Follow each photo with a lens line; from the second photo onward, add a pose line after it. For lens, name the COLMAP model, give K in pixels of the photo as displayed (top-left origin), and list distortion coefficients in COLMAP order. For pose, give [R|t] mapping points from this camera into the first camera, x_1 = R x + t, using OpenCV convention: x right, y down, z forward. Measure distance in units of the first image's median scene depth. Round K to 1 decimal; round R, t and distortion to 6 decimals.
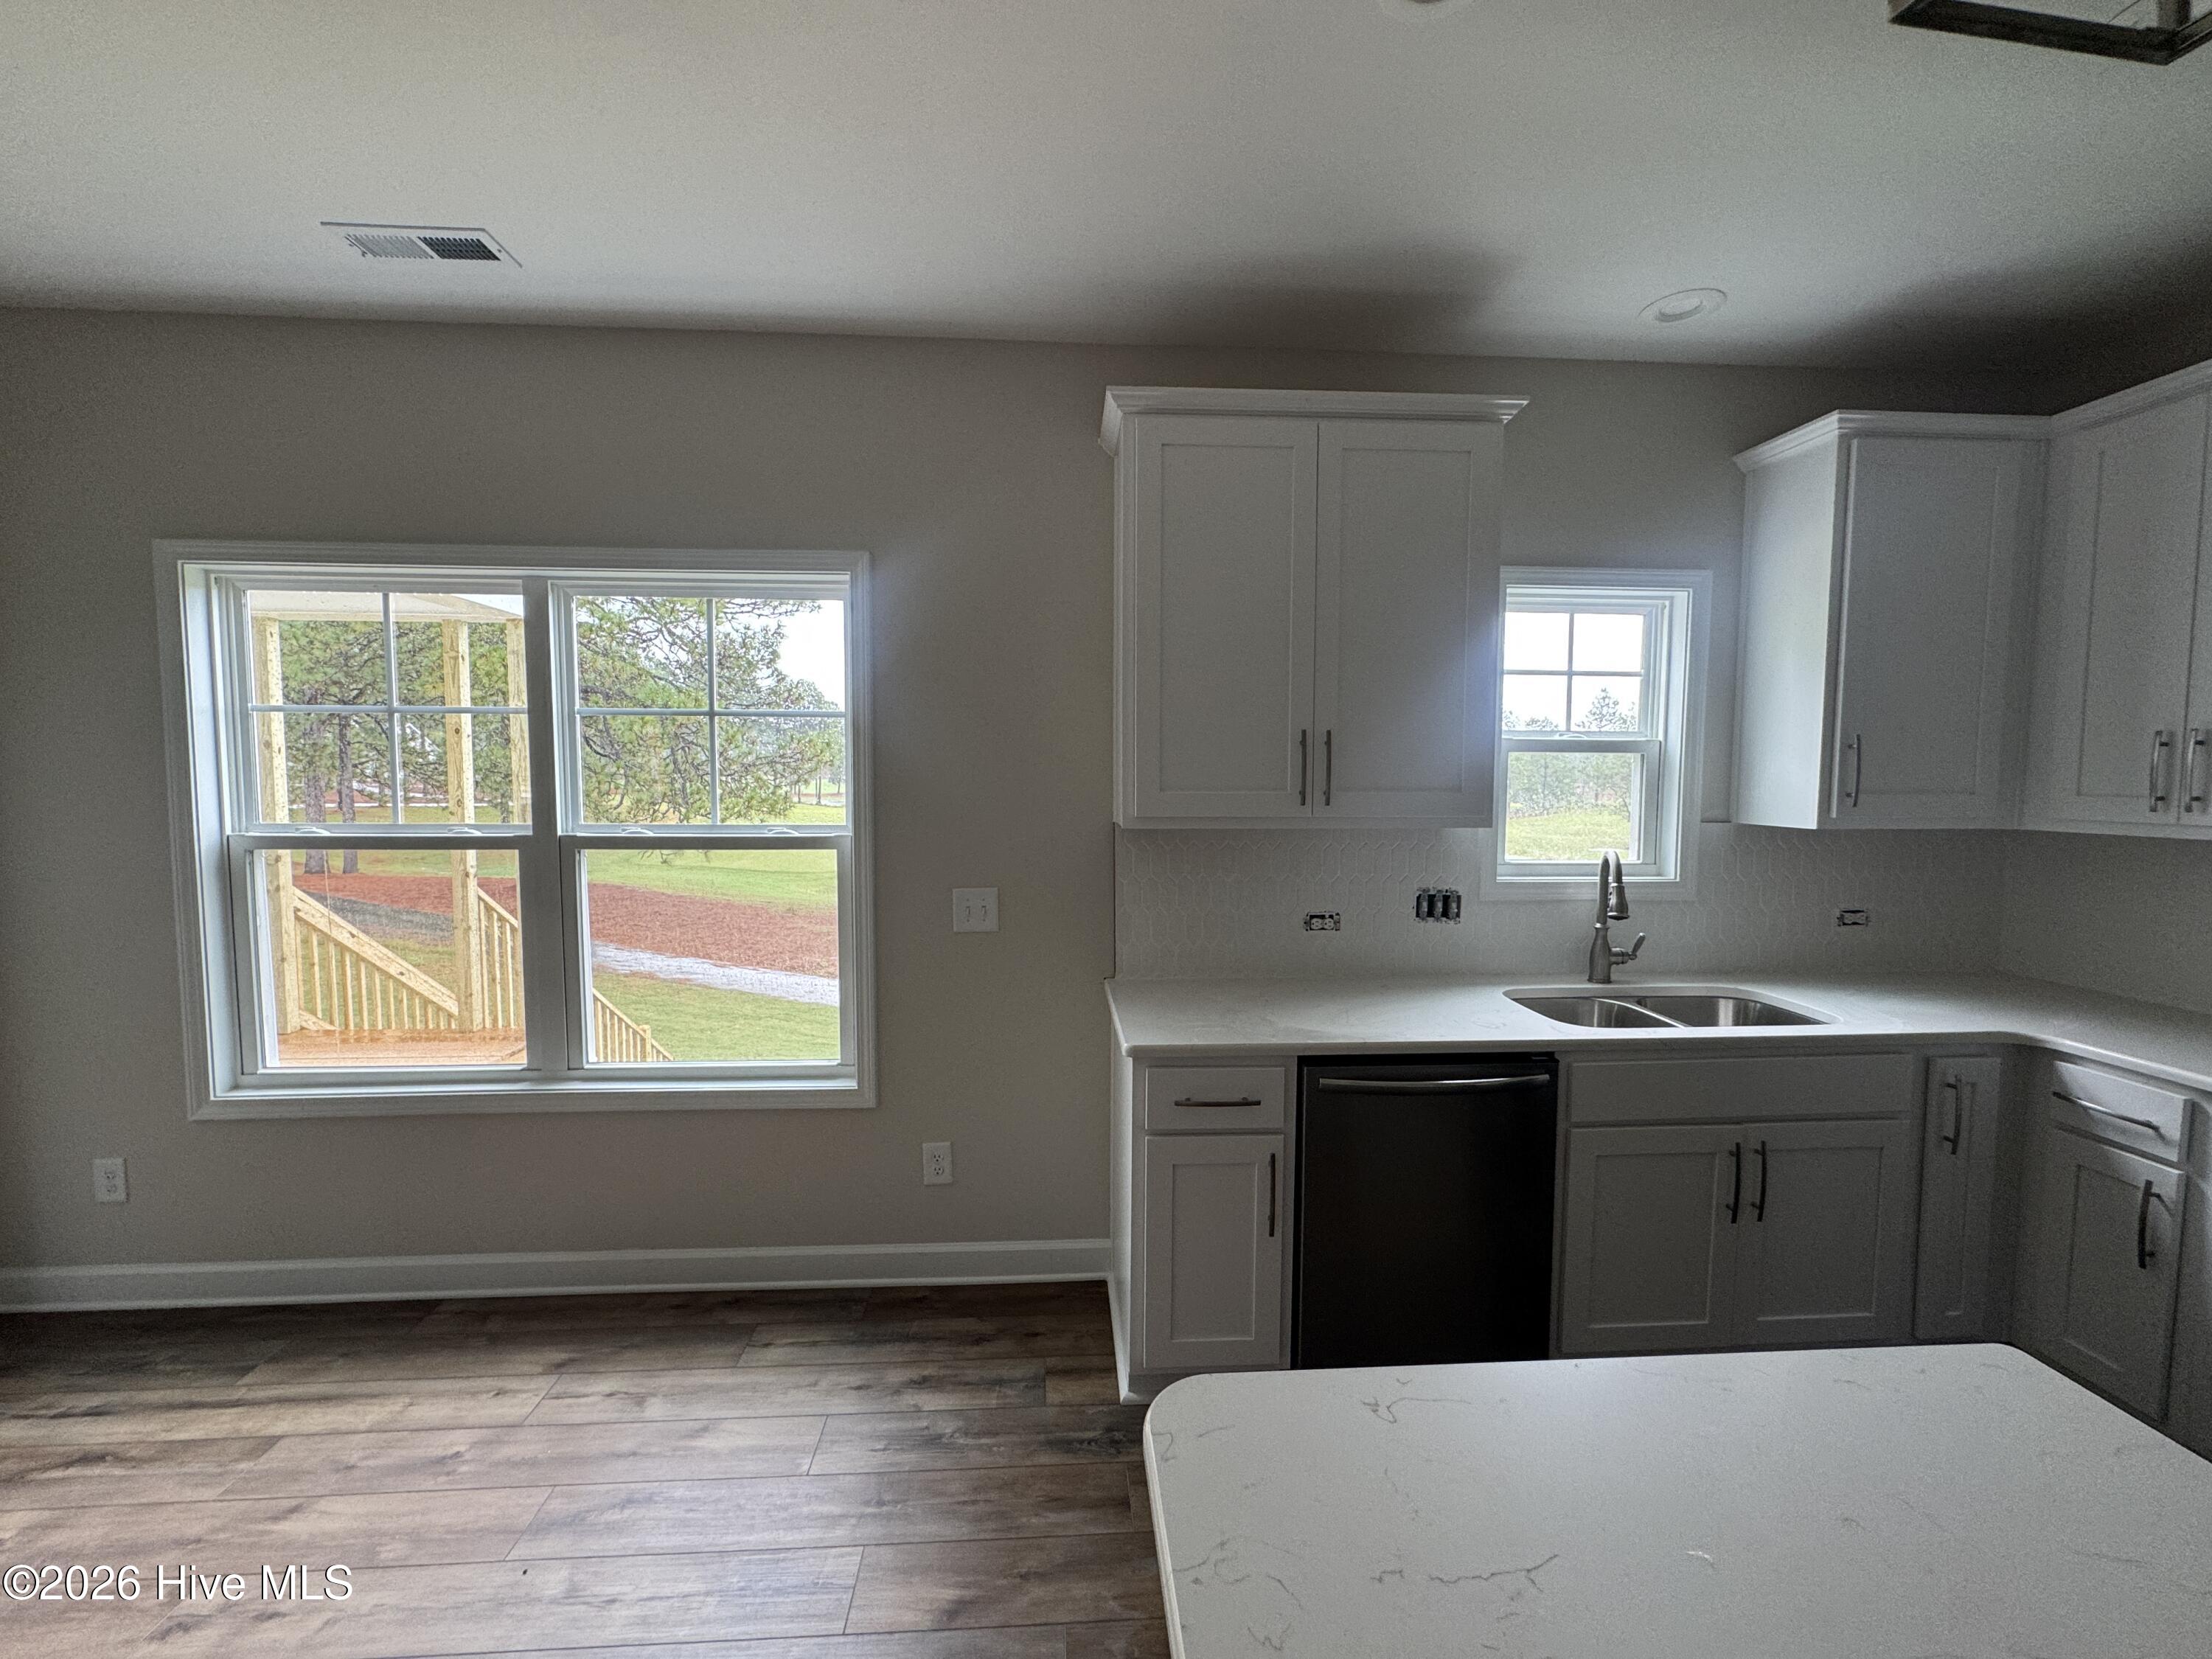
lens RADIAL K [[881.5, 0, 1114.8], [0, 881.5, 827.7], [0, 0, 1]] dist [-0.004081, 0.001017]
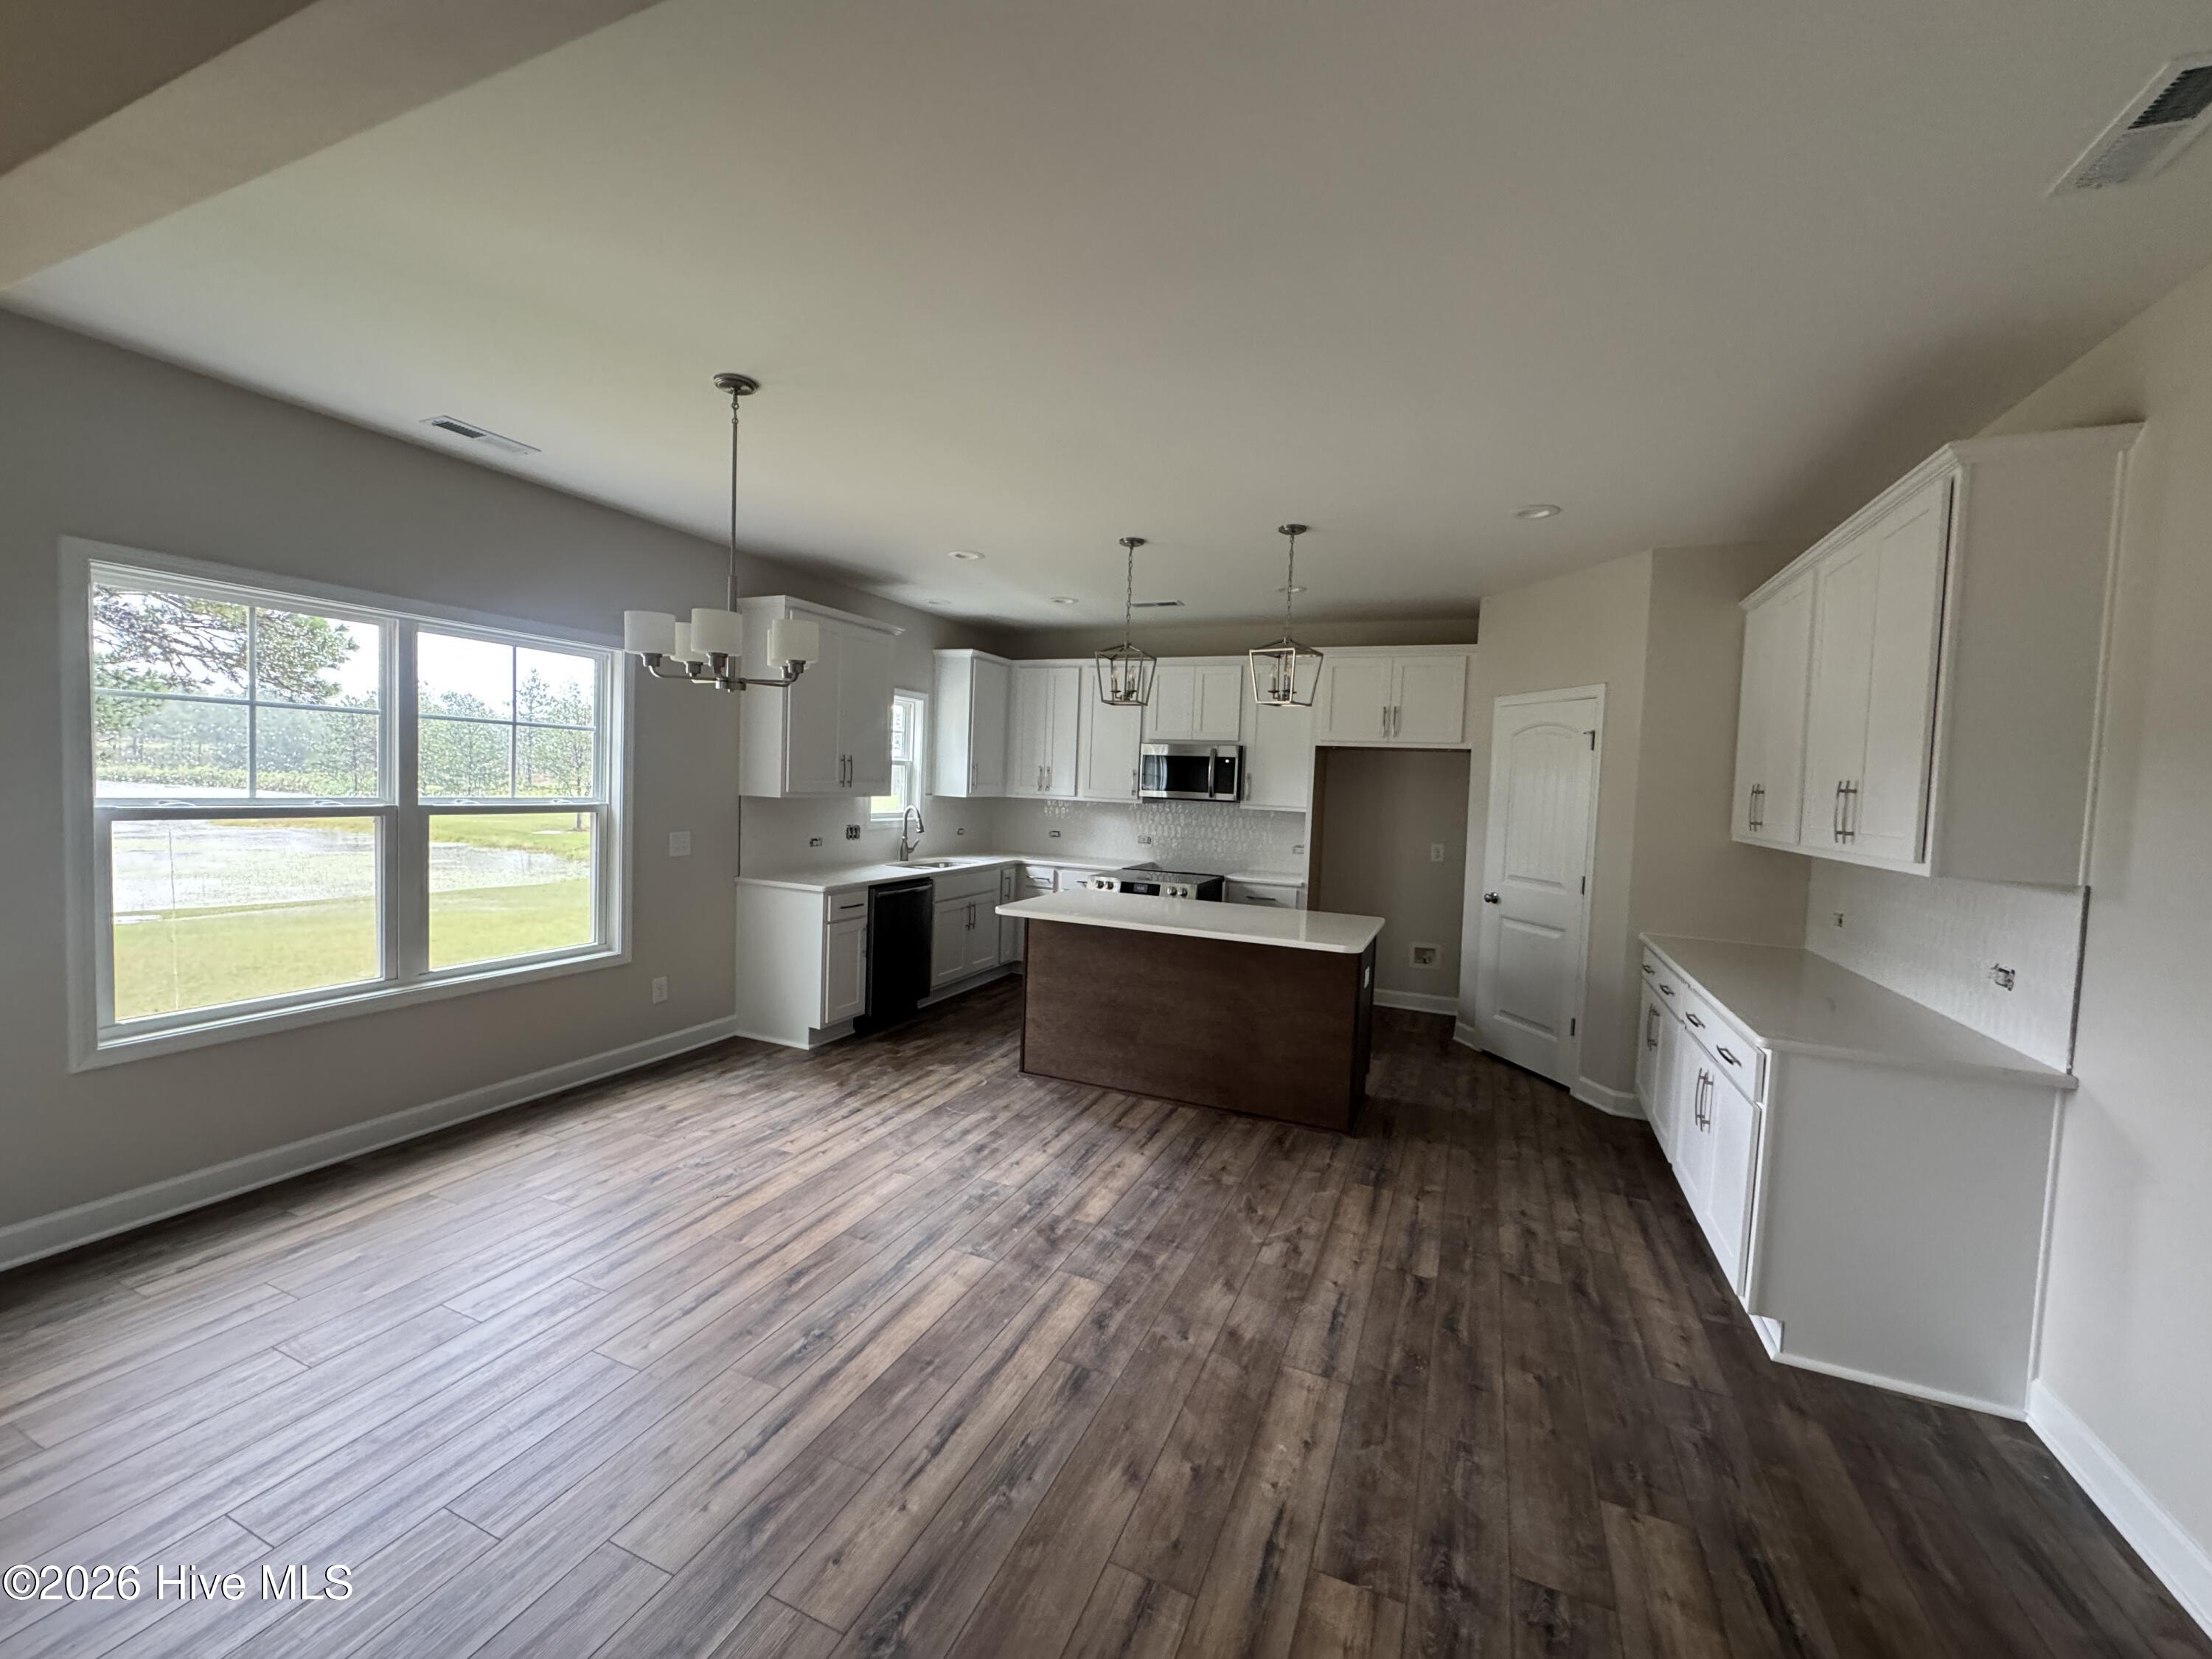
lens RADIAL K [[881.5, 0, 1098.1], [0, 881.5, 813.6], [0, 0, 1]] dist [-0.004081, 0.001017]
pose [[0.457620, -0.020339, 0.888915, -1.449254], [0.016376, 0.999762, 0.014444, 0.020283], [-0.888997, 0.007947, 0.457844, -0.623828]]
